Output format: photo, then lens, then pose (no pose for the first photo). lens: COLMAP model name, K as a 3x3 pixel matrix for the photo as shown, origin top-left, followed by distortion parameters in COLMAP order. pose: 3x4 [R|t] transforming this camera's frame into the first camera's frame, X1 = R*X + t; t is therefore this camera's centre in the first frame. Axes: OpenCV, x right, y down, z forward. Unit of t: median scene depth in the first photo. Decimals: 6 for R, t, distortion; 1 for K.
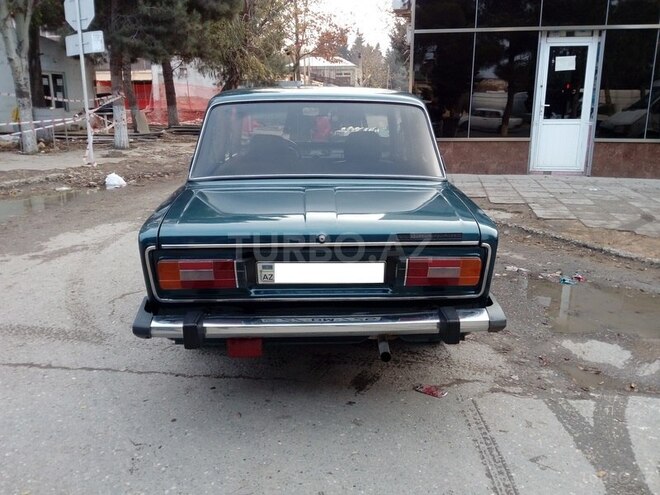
lens RADIAL K [[543.2, 0, 338.2], [0, 543.2, 248.0], [0, 0, 1]] dist [0.071835, -0.140127]
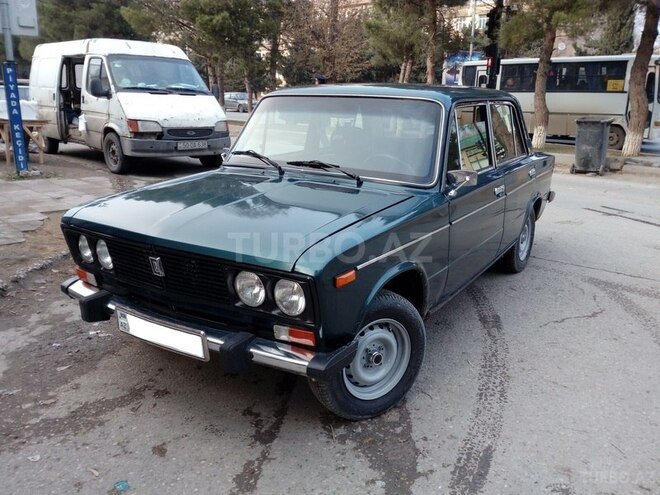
lens RADIAL K [[543.2, 0, 338.2], [0, 543.2, 248.0], [0, 0, 1]] dist [0.071835, -0.140127]
pose [[-0.819426, -0.177559, 0.544990, -0.613624], [0.123208, 0.874020, 0.470009, -0.582095], [-0.559787, 0.452285, -0.694318, 2.146668]]
